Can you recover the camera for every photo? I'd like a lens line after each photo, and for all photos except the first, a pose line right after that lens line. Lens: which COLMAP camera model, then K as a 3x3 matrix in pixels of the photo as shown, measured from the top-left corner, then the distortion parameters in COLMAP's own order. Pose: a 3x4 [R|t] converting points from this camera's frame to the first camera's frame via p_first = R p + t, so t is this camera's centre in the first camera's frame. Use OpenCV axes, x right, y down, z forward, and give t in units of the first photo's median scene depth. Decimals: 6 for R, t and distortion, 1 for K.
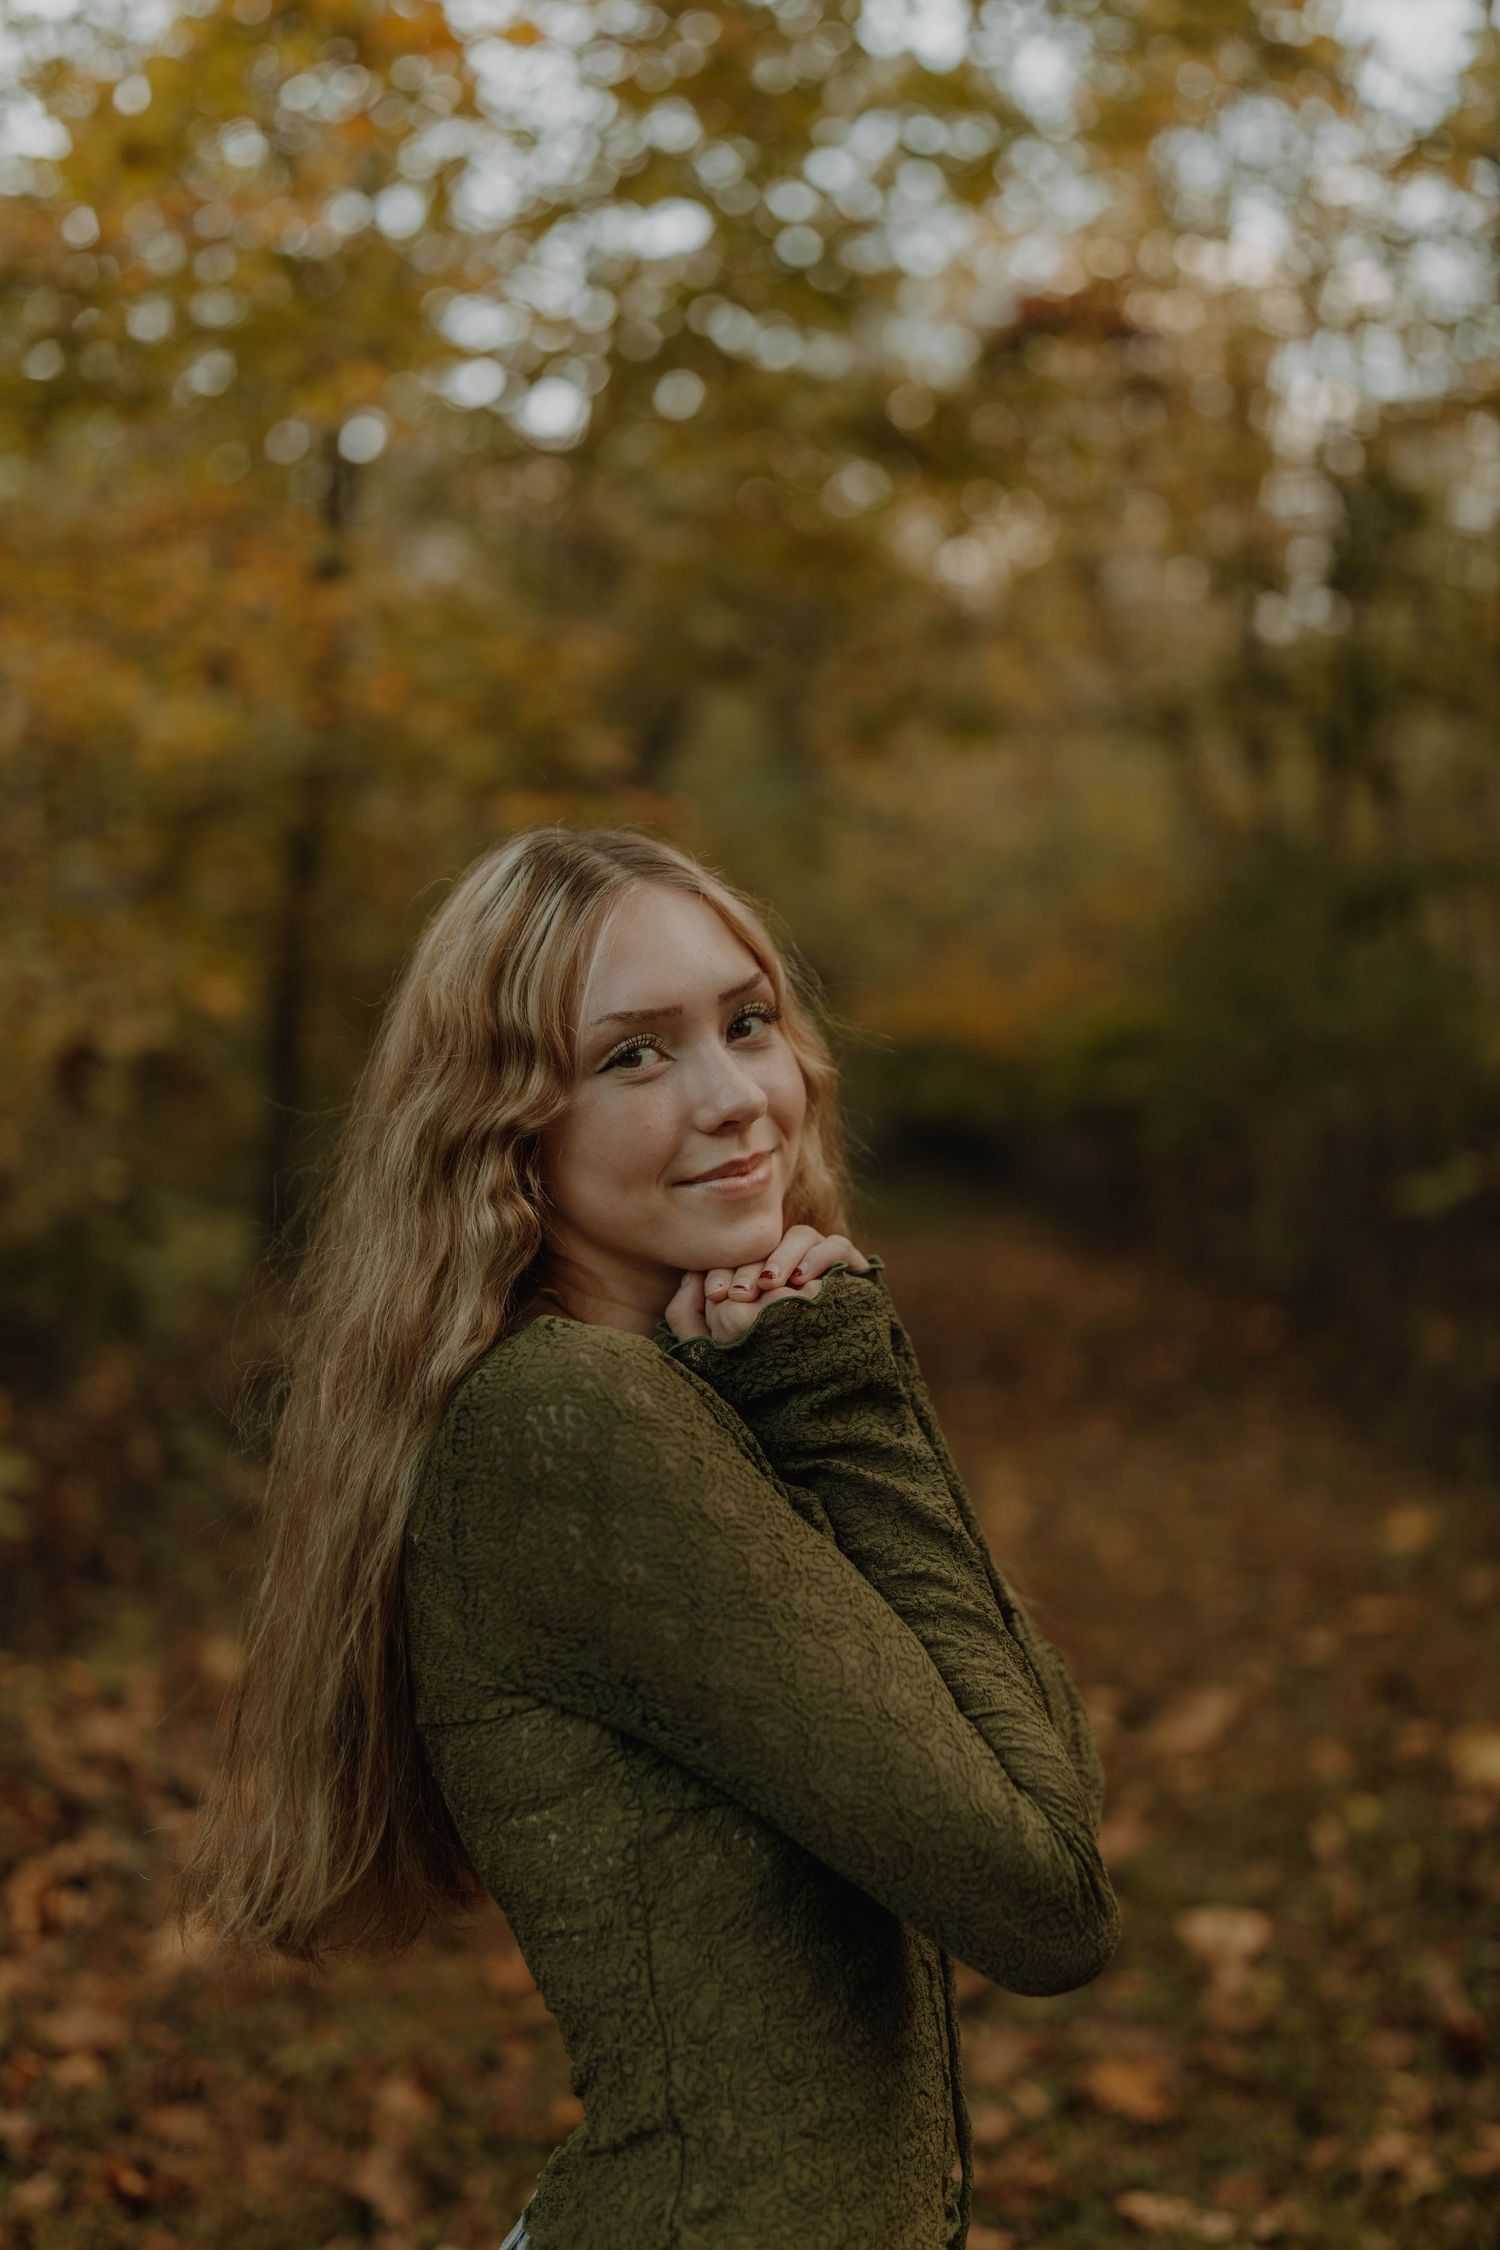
lens RADIAL K [[2258.0, 0, 750.0], [0, 2258.0, 1125.0], [0, 0, 1]] dist [-0.001747, -0.002256]
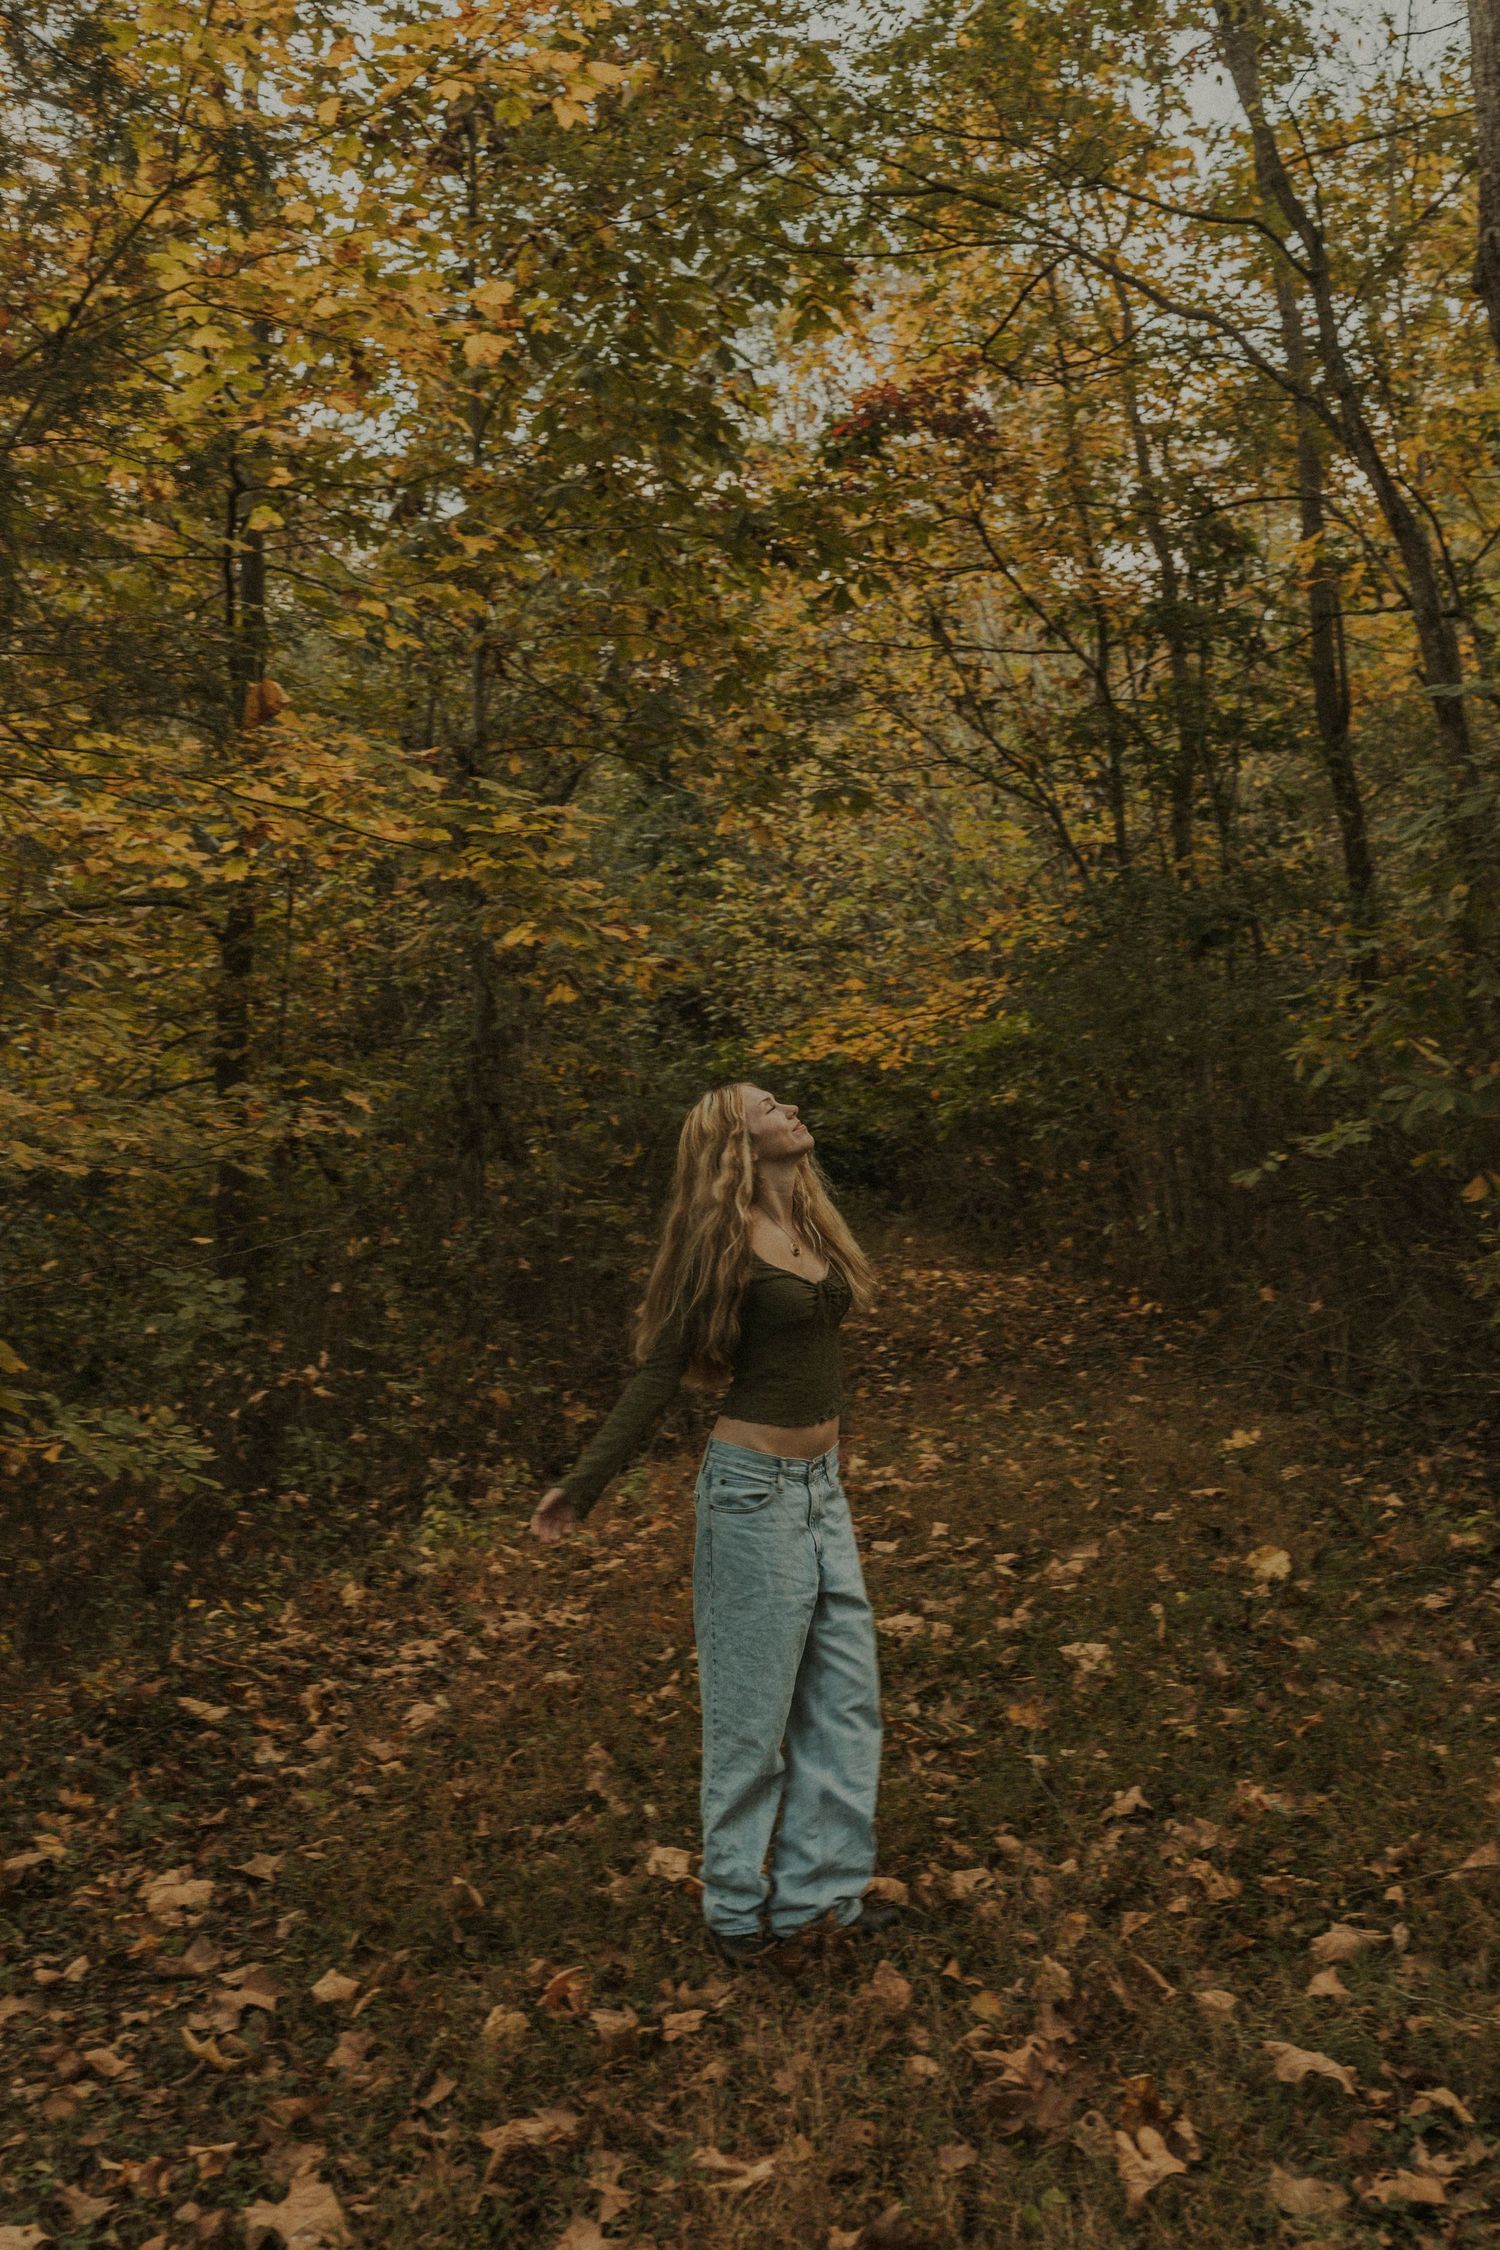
lens RADIAL K [[2253.4, 0, 750.0], [0, 2253.4, 1125.0], [0, 0, 1]] dist [0.001222, 0.000816]
pose [[0.996409, -0.070981, 0.046155, -0.015384], [0.071684, 0.997333, -0.013755, -0.000621], [-0.045056, 0.017014, 0.998840, -0.124364]]
